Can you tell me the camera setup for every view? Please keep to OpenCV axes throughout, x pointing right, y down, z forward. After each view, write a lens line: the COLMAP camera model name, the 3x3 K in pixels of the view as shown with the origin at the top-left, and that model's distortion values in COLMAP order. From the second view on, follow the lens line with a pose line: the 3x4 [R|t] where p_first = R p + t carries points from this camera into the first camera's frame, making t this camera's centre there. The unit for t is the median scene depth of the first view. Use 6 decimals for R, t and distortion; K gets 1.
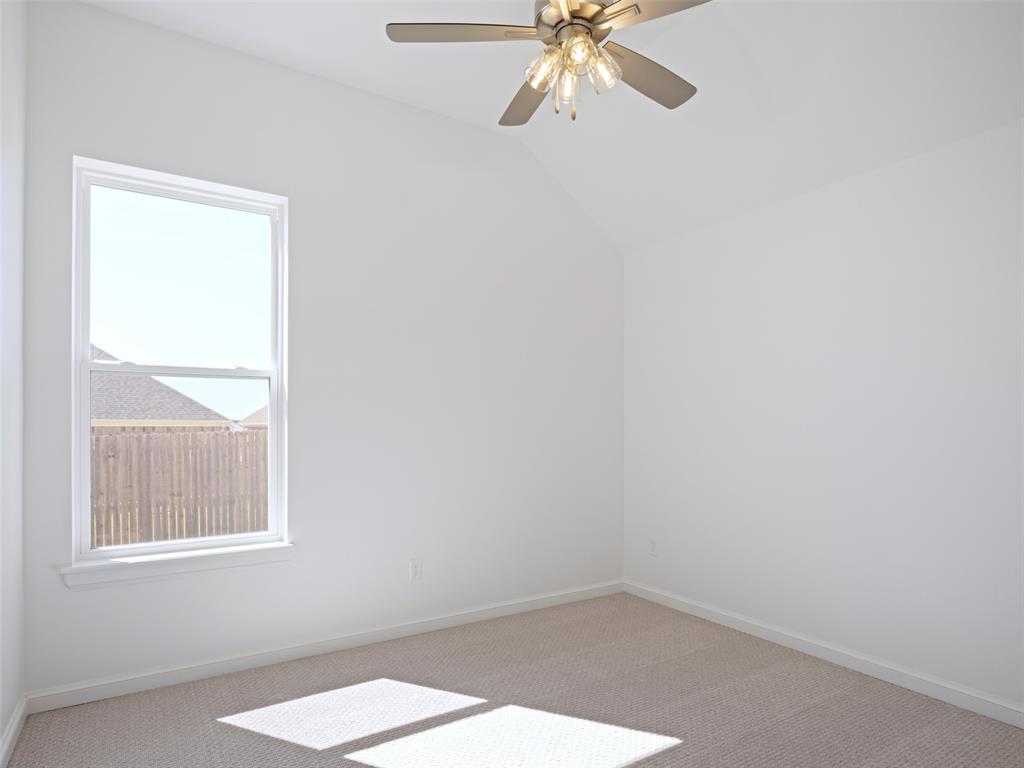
lens RADIAL K [[579.7, 0, 511.3], [0, 579.7, 423.7], [0, 0, 1]] dist [-0.005456, -0.001919]
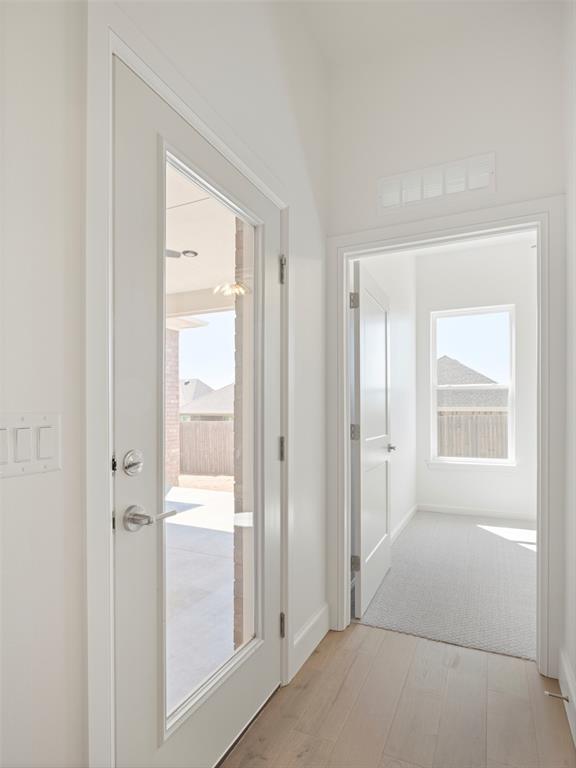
lens RADIAL K [[434.8, 0, 286.0], [0, 434.8, 409.8], [0, 0, 1]] dist [-0.005456, -0.001919]
pose [[0.532047, -0.002018, -0.846712, 0.496653], [0.003105, 0.999995, -0.000433, 0.000015], [0.846709, -0.002398, 0.532051, -0.545384]]
